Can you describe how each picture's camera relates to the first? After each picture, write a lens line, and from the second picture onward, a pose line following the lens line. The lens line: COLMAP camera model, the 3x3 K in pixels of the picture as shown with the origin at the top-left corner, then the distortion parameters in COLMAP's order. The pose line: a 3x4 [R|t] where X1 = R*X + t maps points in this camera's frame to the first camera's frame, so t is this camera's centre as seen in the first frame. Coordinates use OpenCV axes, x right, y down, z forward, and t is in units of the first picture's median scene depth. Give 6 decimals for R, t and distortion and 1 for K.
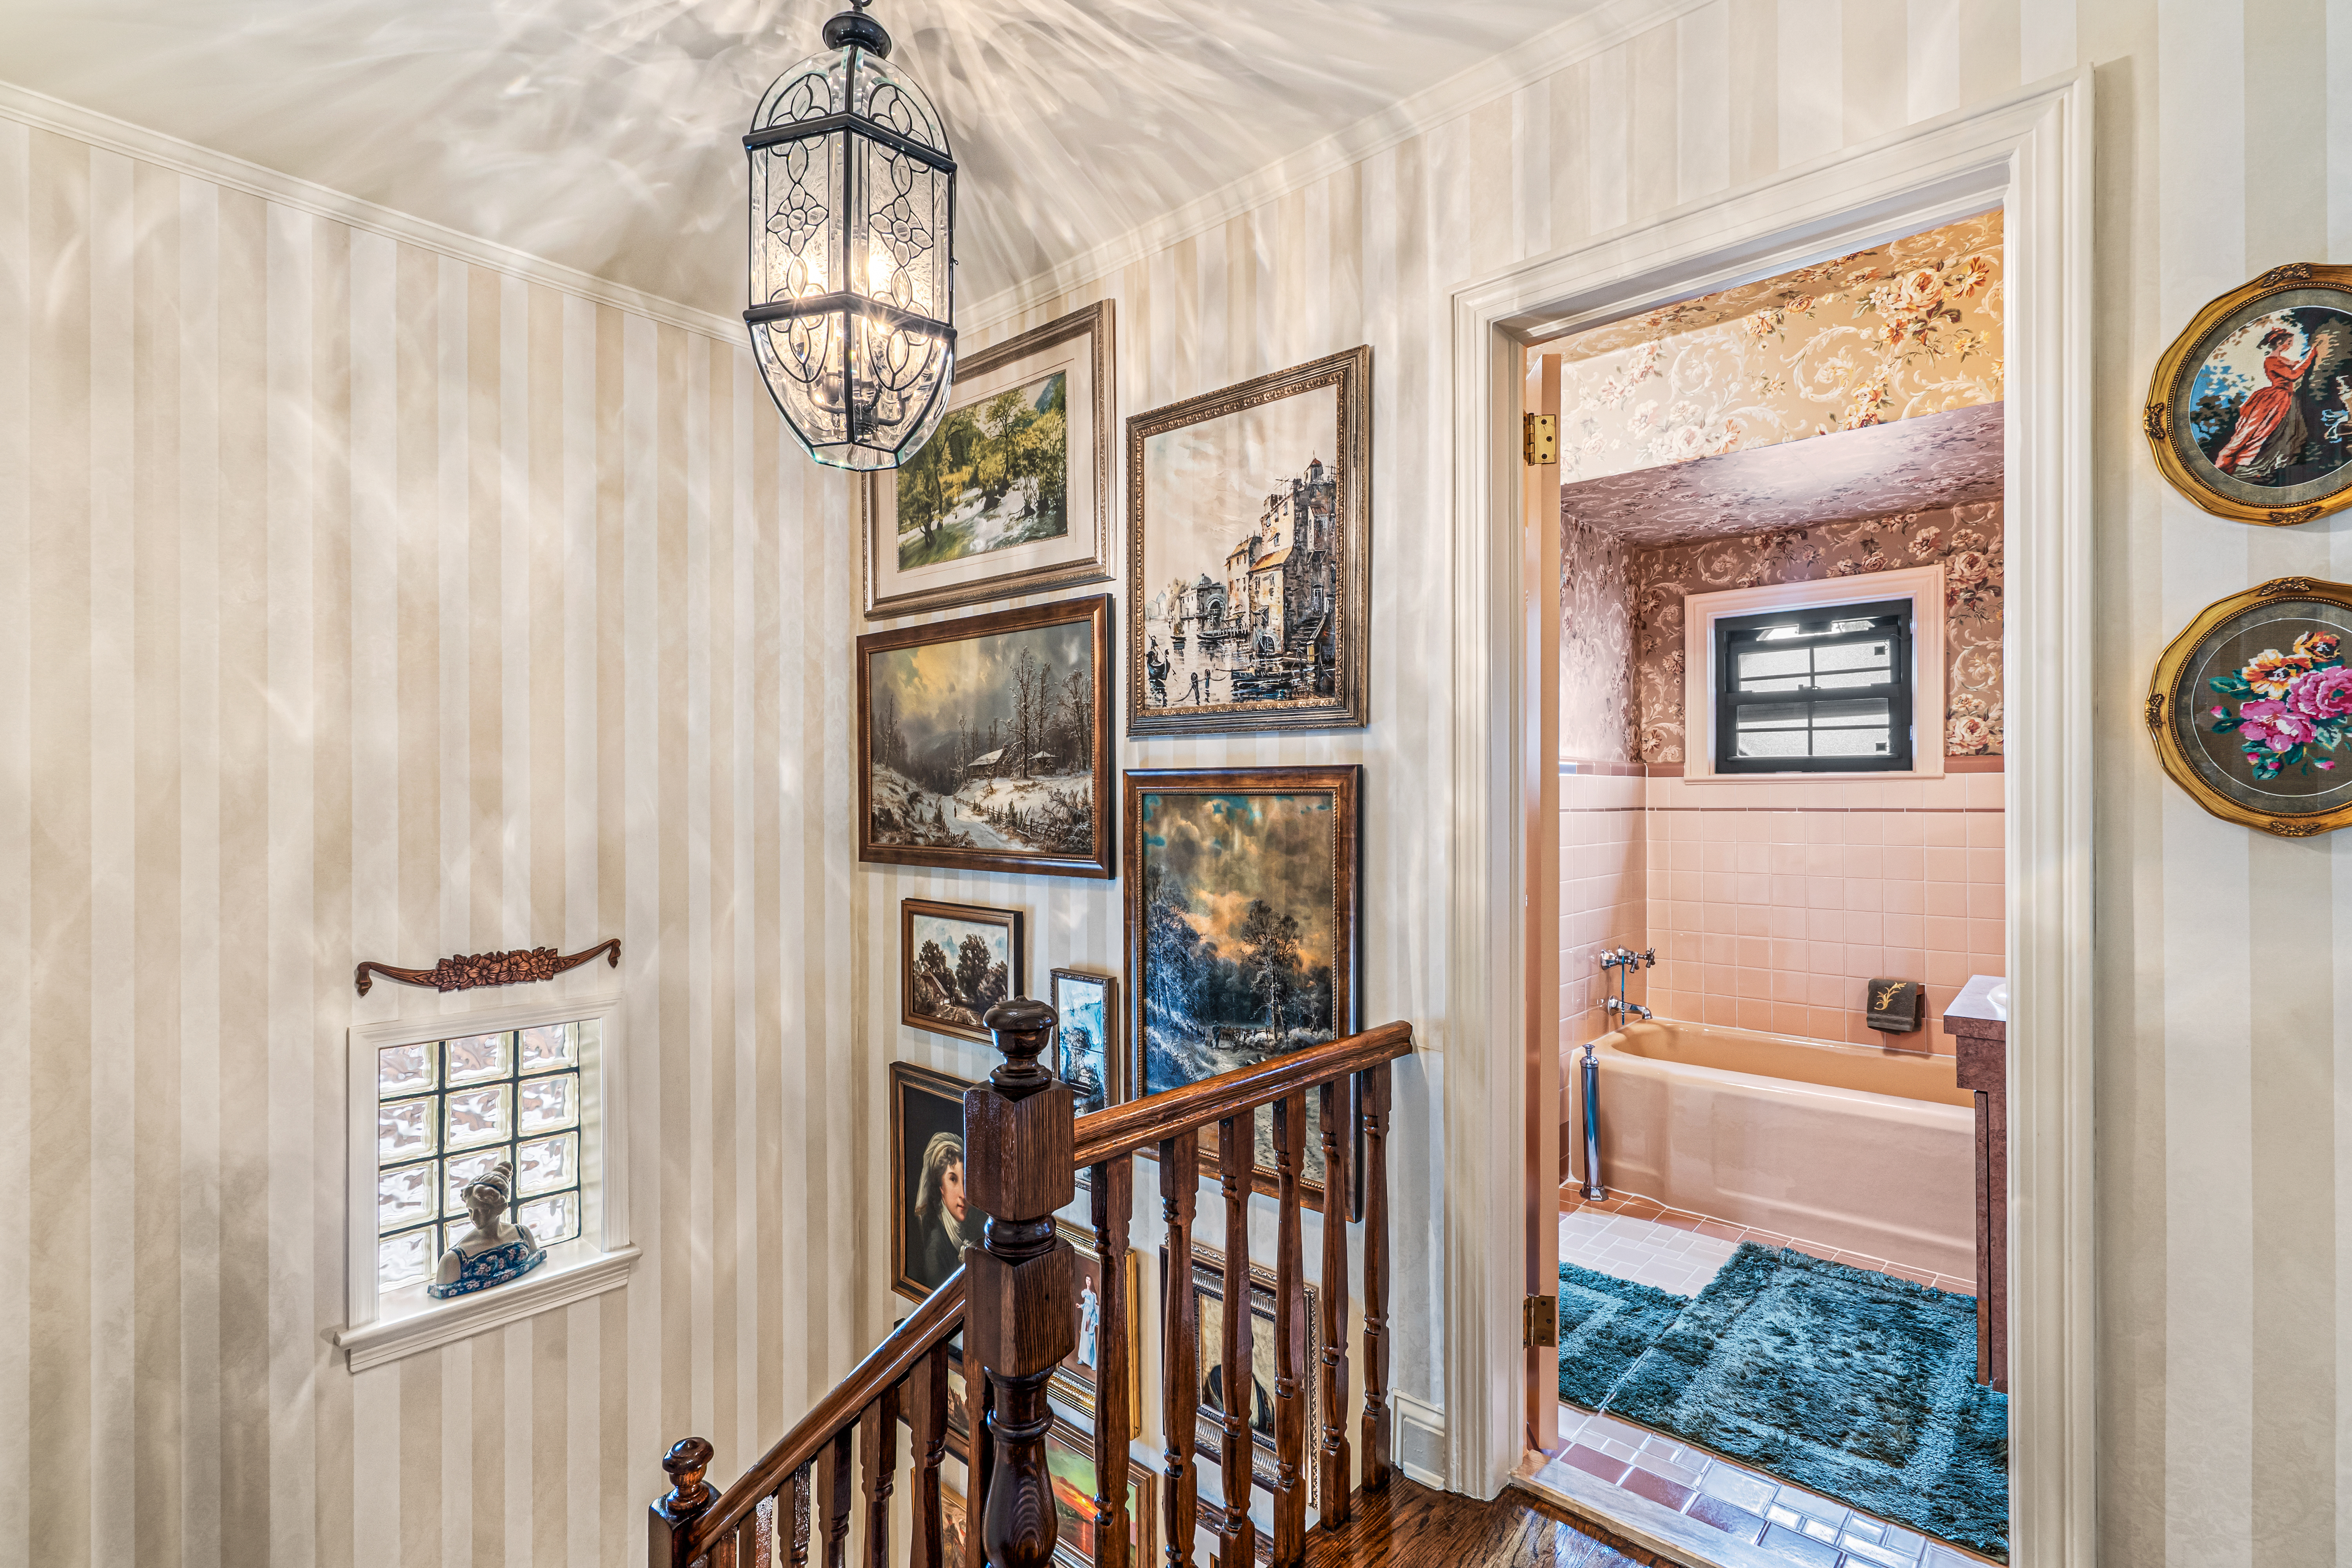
lens RADIAL K [[1063.2, 0, 1164.8], [0, 1063.2, 764.9], [0, 0, 1]] dist [0.000884, 0.000146]
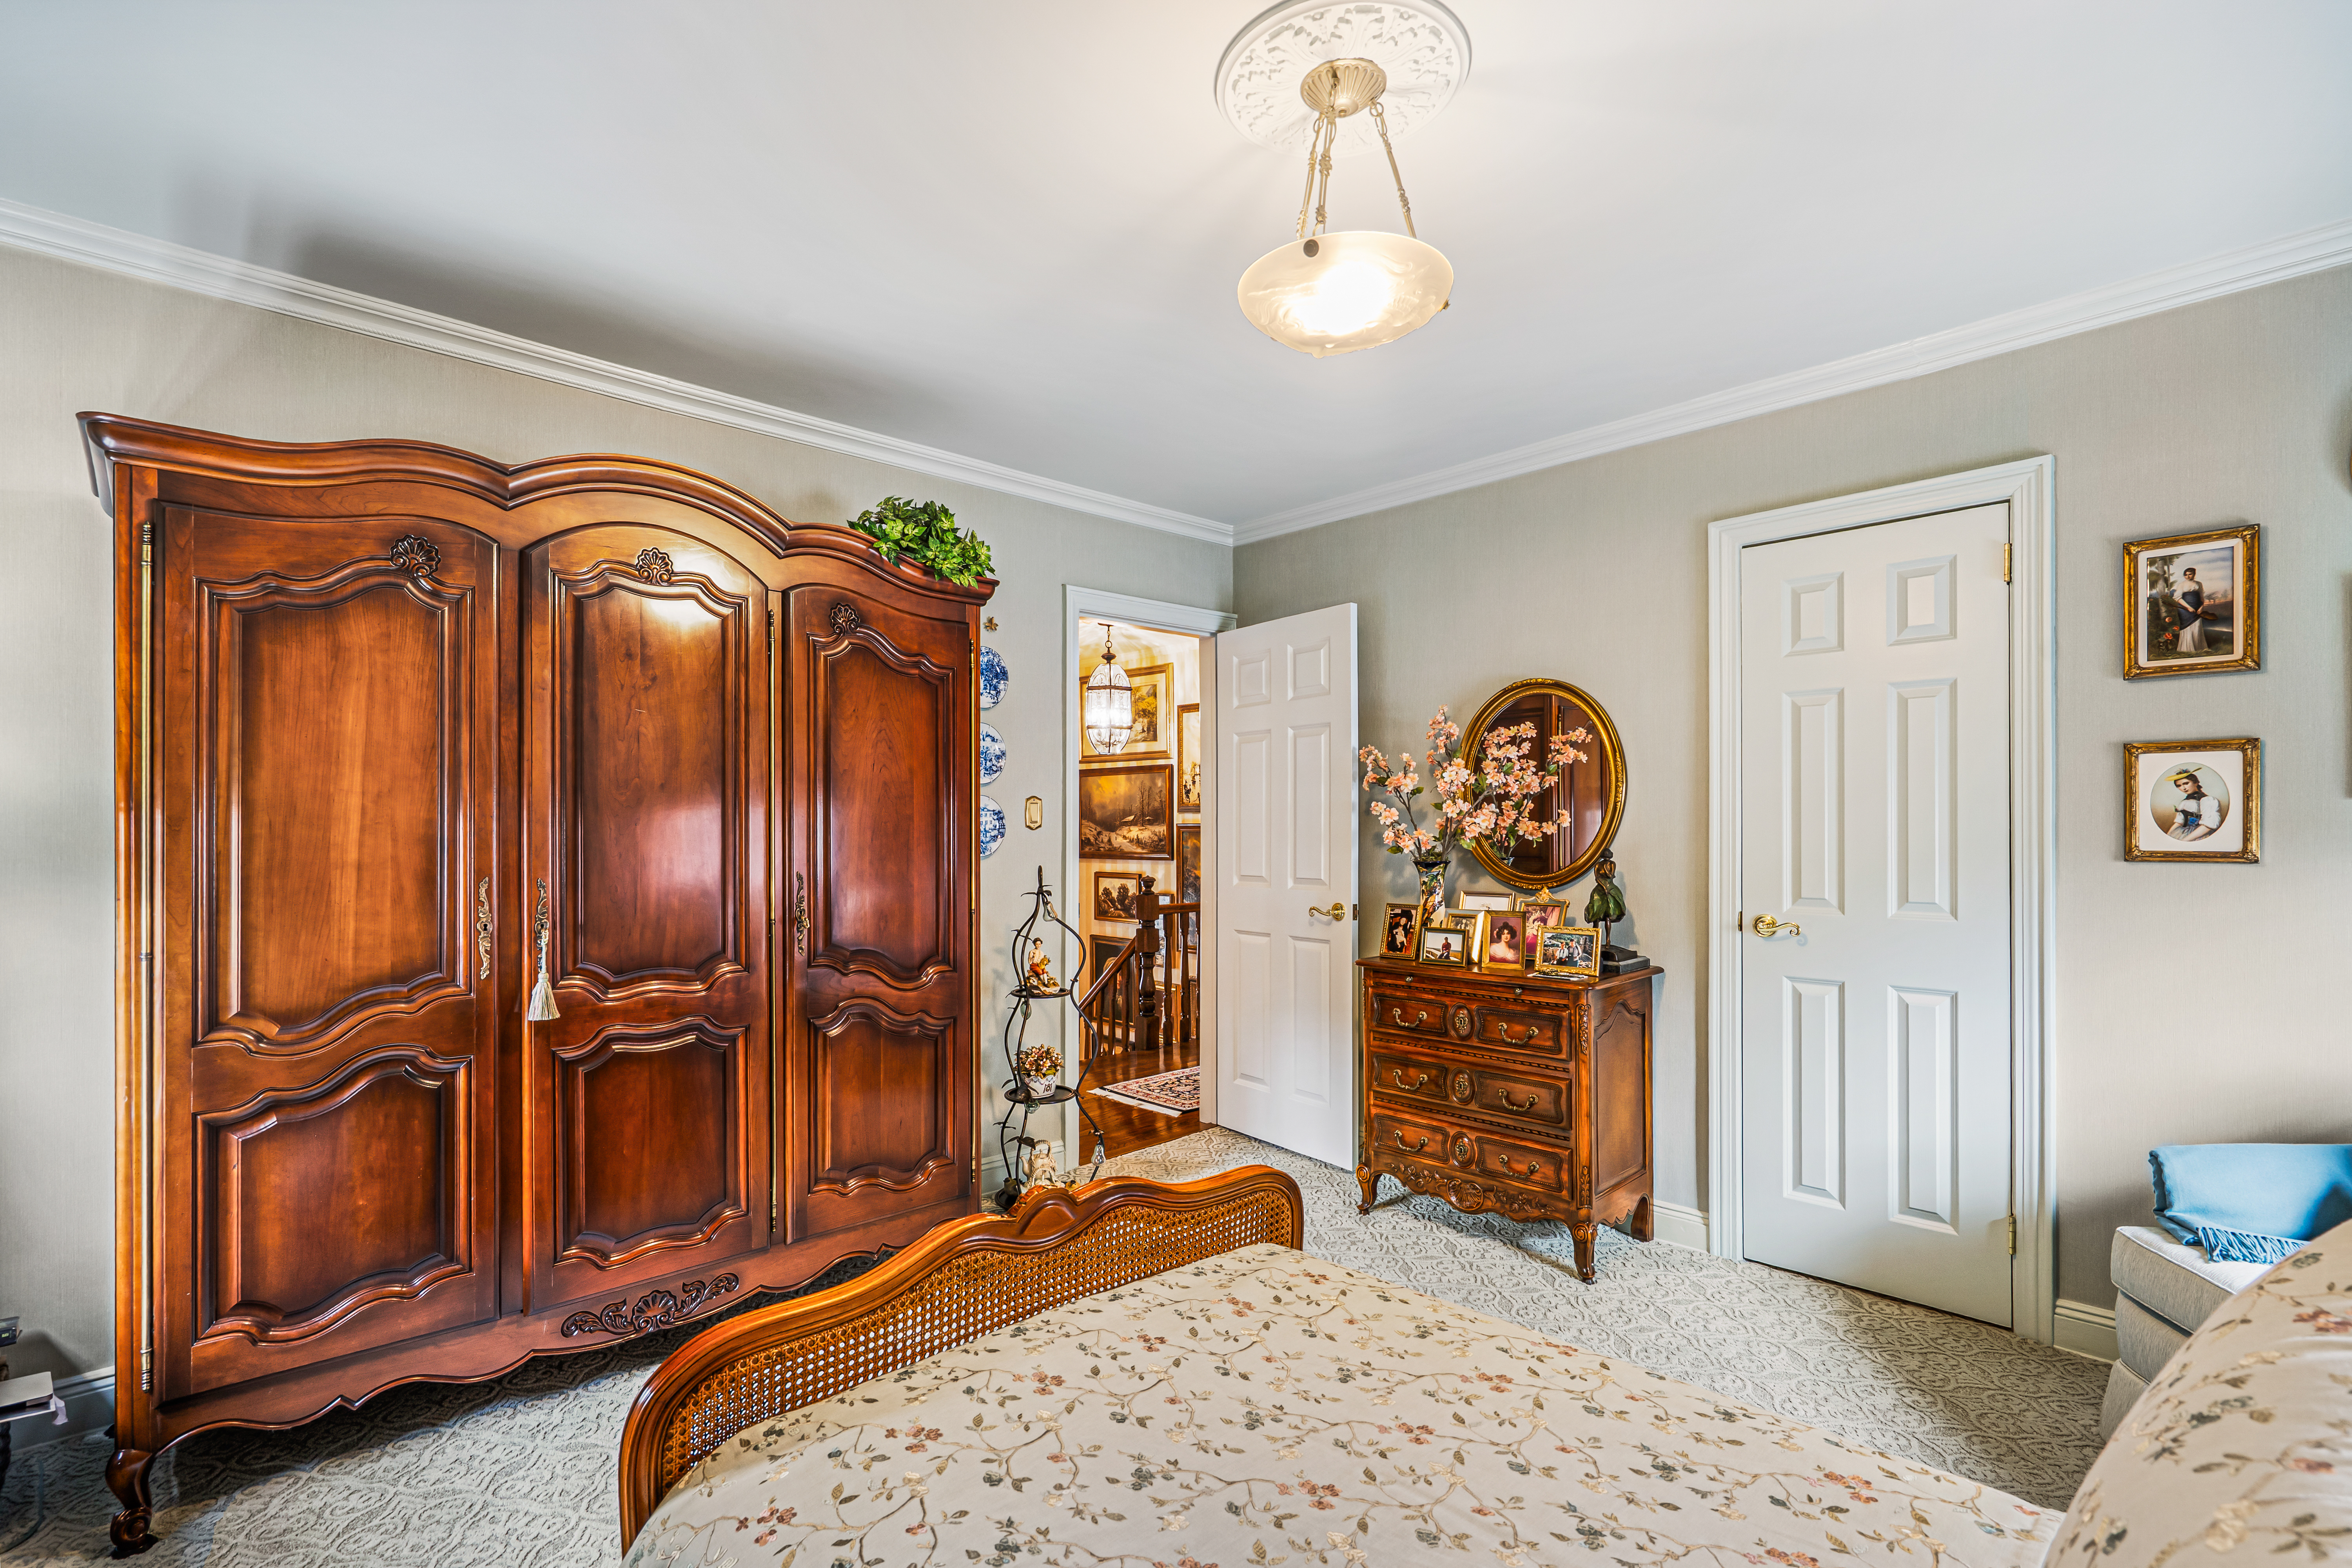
lens RADIAL K [[1087.1, 0, 1176.0], [0, 1087.1, 784.0], [0, 0, 1]] dist [-0.000364, -0.000022]
pose [[0.997417, -0.001669, -0.071816, 0.160865], [0.000337, 0.999828, -0.018555, -0.044681], [0.071834, 0.018483, 0.997245, -1.828620]]
